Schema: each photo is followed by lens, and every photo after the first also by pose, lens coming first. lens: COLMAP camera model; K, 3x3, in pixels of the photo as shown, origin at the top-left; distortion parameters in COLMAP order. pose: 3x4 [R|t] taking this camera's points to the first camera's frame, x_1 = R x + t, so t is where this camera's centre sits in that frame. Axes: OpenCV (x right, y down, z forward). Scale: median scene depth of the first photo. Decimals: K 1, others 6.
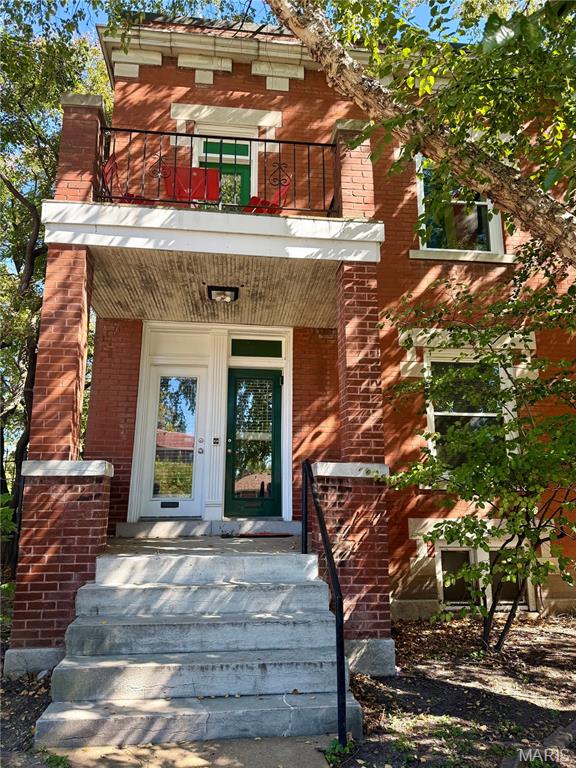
lens RADIAL K [[519.6, 0, 288.0], [0, 519.6, 384.0], [0, 0, 1]] dist [0.022664, -0.001510]
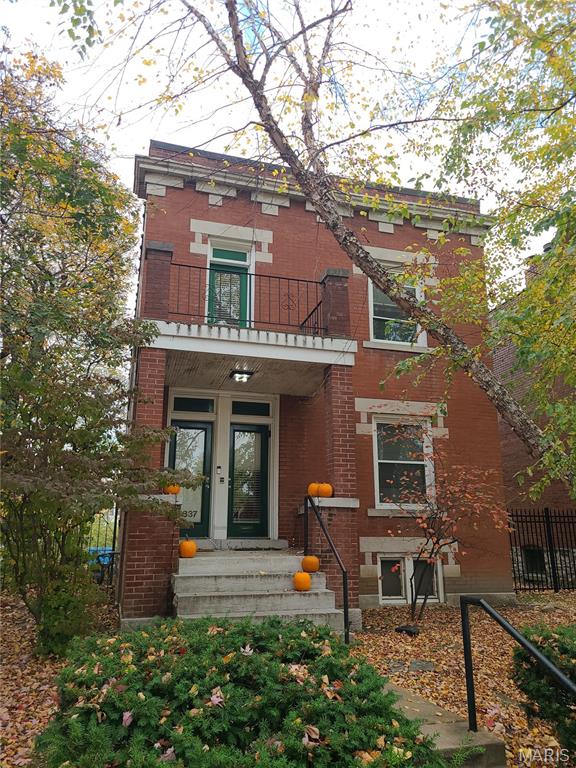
lens RADIAL K [[582.2, 0, 288.0], [0, 582.2, 384.0], [0, 0, 1]] dist [0.004071, 0.000678]
pose [[0.982860, 0.039349, 0.180107, -0.238863], [-0.033293, 0.998778, -0.036526, -0.081681], [-0.181324, 0.029903, 0.982969, -0.478625]]
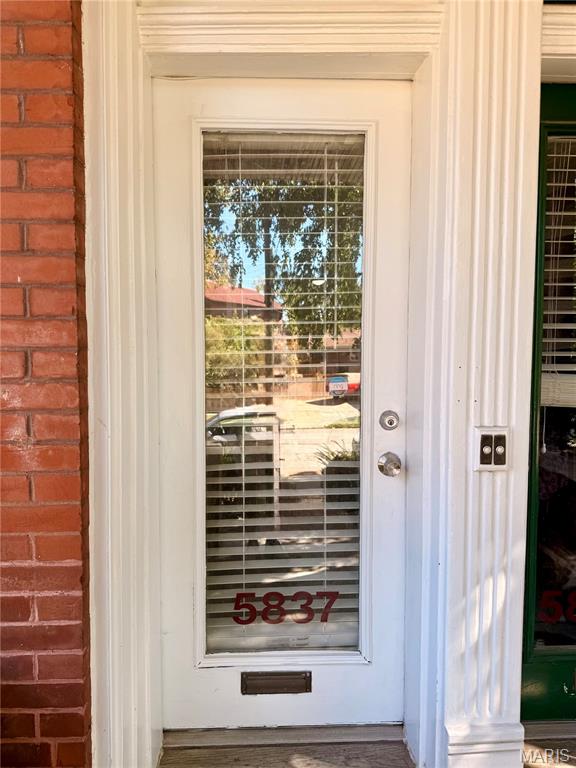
lens RADIAL K [[533.9, 0, 319.6], [0, 533.9, 384.0], [0, 0, 1]] dist [-0.003774, -0.002326]
pose [[0.999088, 0.012530, -0.040811, -0.190206], [-0.000485, 0.959224, 0.282645, 0.023565], [0.042689, -0.282368, 0.958356, 0.765616]]
